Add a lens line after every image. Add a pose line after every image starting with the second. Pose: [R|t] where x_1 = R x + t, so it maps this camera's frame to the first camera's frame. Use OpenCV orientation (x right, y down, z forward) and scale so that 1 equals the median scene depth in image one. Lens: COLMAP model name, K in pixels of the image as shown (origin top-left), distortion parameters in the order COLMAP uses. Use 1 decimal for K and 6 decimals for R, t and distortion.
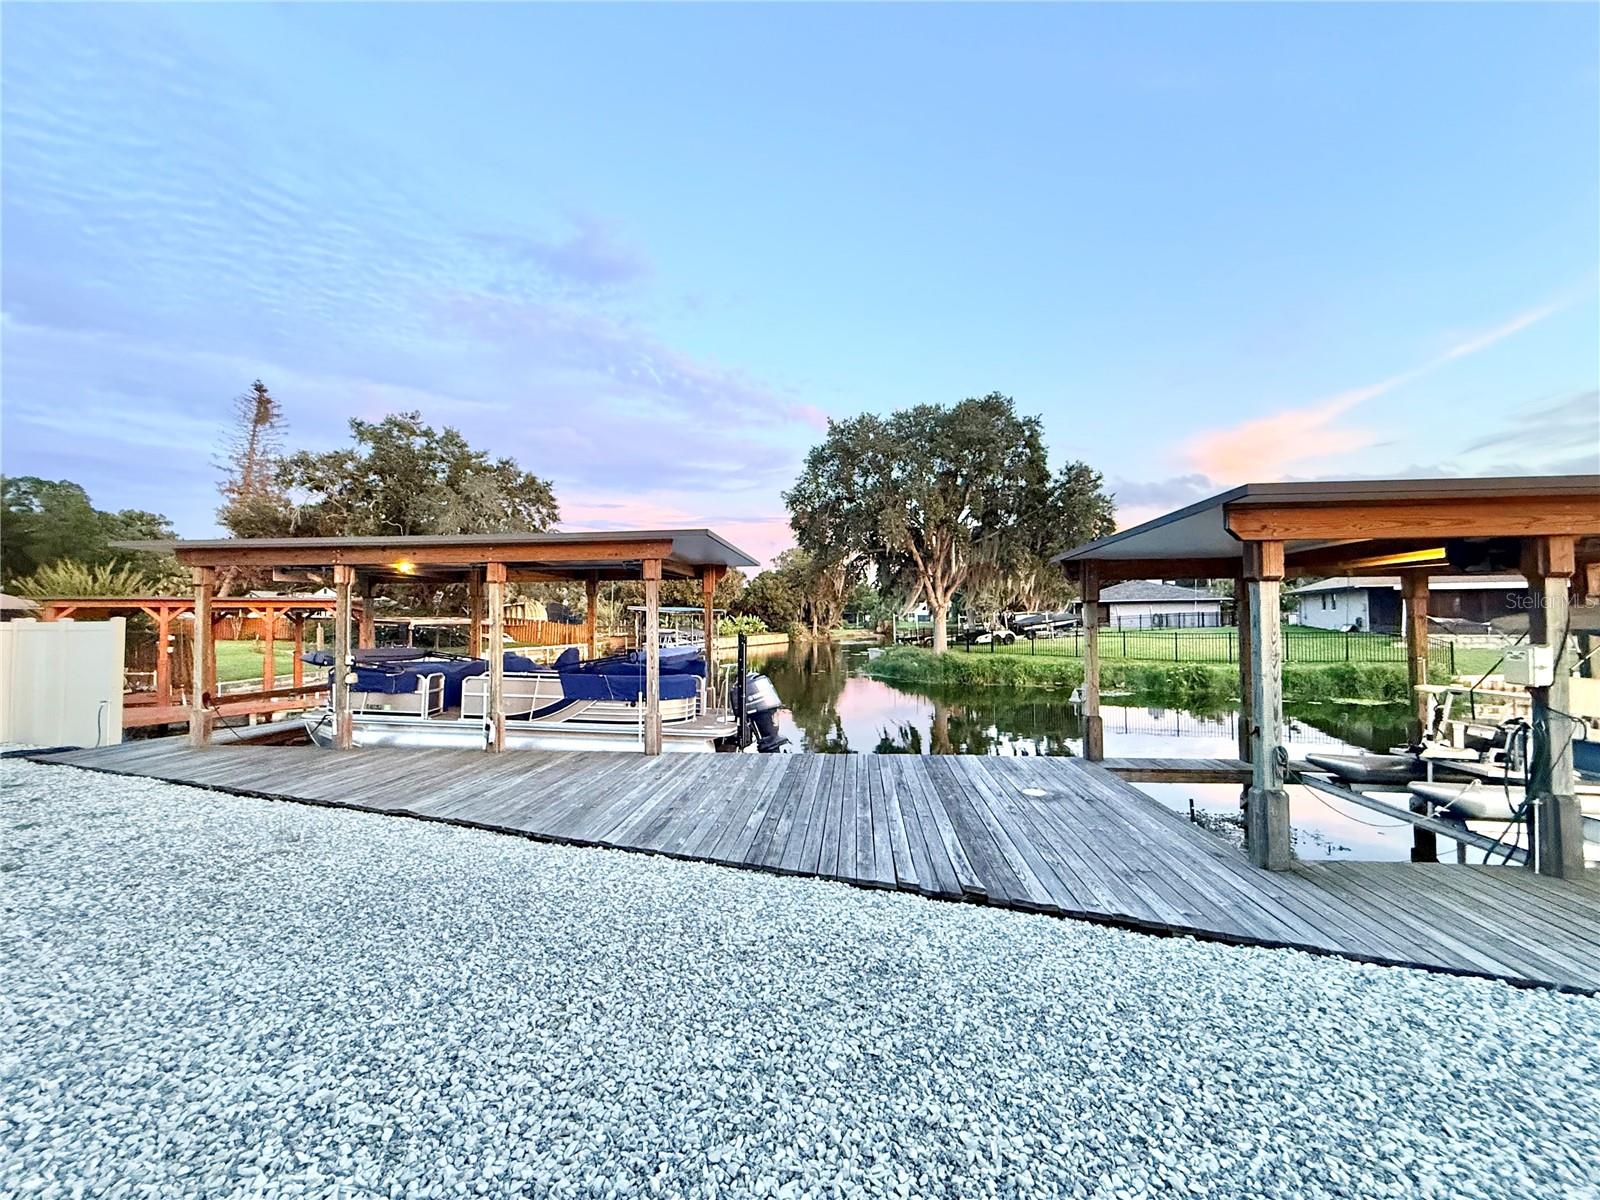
lens RADIAL K [[637.9, 0, 797.6], [0, 637.9, 620.3], [0, 0, 1]] dist [-0.000753, 0.000550]
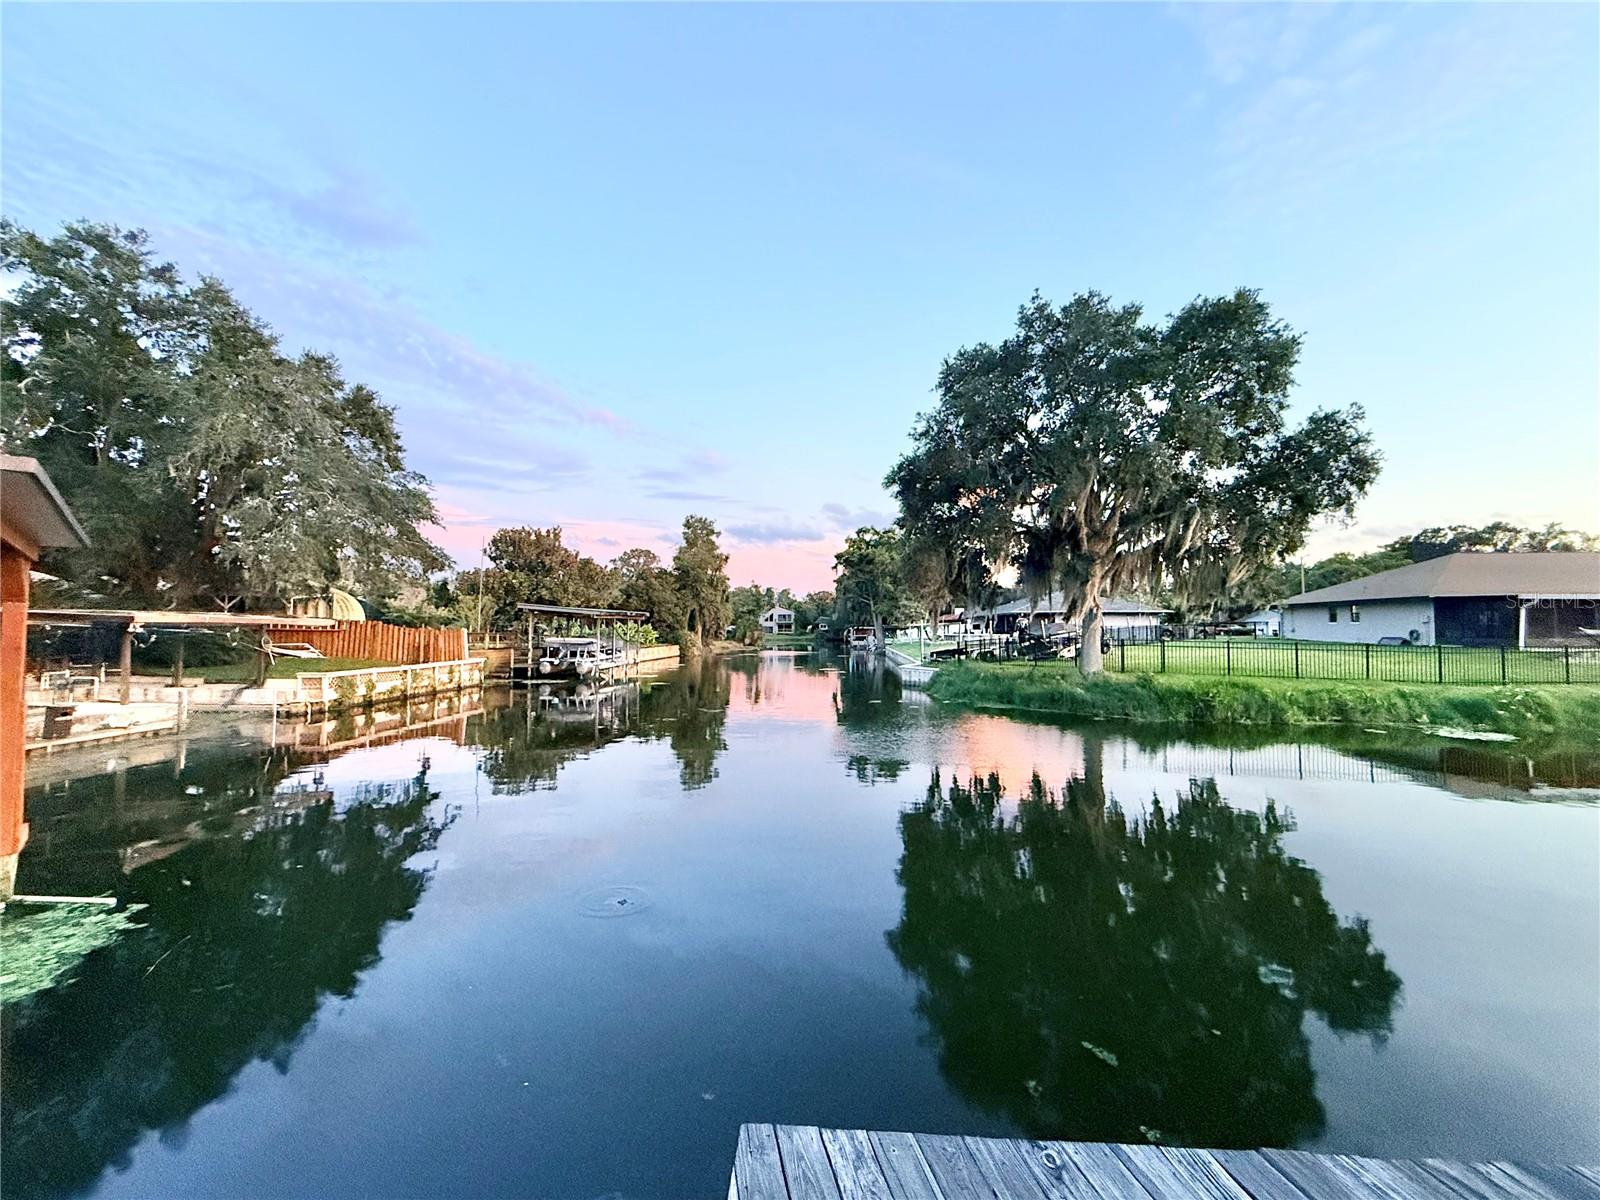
lens RADIAL K [[637.9, 0, 792.9], [0, 637.9, 609.2], [0, 0, 1]] dist [-0.000753, 0.000550]
pose [[0.951762, 0.020754, 0.306135, -0.230463], [-0.009476, 0.999222, -0.038279, 0.007897], [-0.306692, 0.033531, 0.951218, 0.327625]]
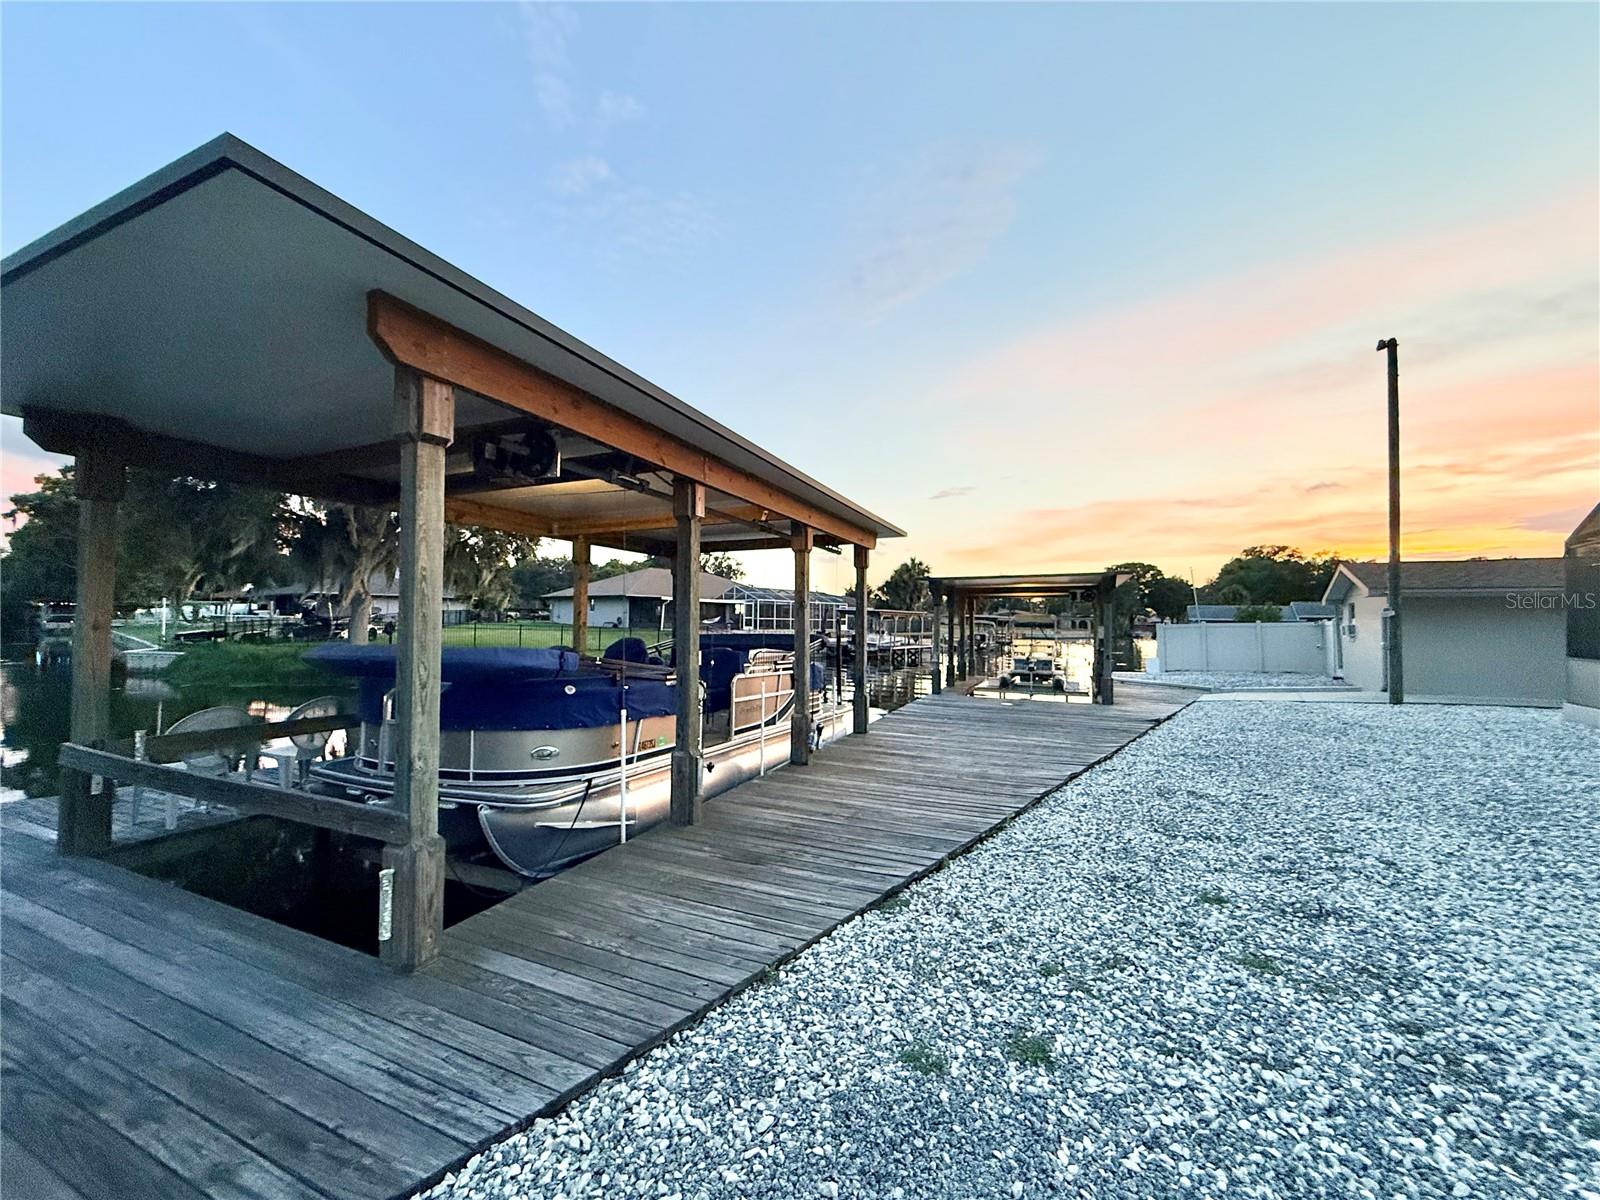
lens RADIAL K [[637.9, 0, 797.2], [0, 637.9, 605.1], [0, 0, 1]] dist [-0.000753, 0.000550]
pose [[0.296110, 0.038682, 0.954370, -0.288510], [-0.018822, 0.999222, -0.034660, 0.008250], [-0.954968, -0.007700, 0.296608, 0.179165]]
